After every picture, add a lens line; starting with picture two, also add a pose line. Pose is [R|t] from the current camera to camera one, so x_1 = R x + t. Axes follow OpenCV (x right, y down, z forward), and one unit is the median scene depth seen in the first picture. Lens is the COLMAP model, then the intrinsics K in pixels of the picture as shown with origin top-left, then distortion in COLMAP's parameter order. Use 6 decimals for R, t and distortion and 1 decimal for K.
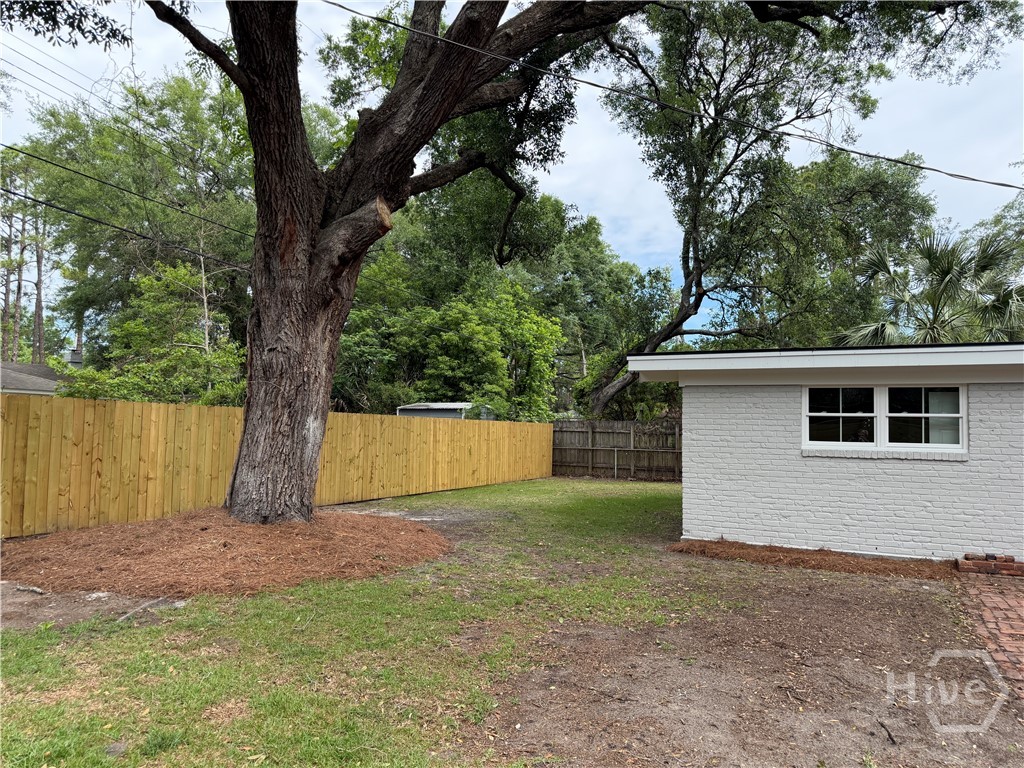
lens RADIAL K [[726.3, 0, 508.9], [0, 726.3, 387.4], [0, 0, 1]] dist [0.018102, -0.008659]
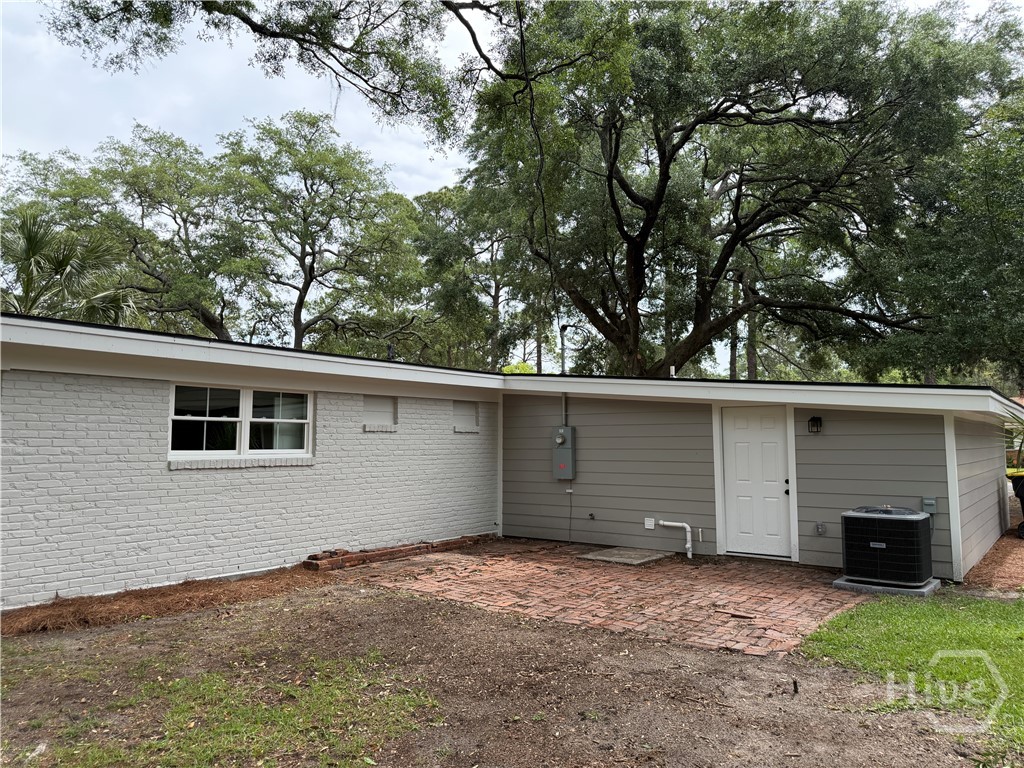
lens RADIAL K [[726.3, 0, 509.3], [0, 726.3, 379.2], [0, 0, 1]] dist [0.018102, -0.008659]
pose [[0.199933, 0.068241, 0.977430, -0.321084], [-0.057365, 0.996676, -0.057851, 0.020238], [-0.978129, -0.044503, 0.203183, 0.481803]]
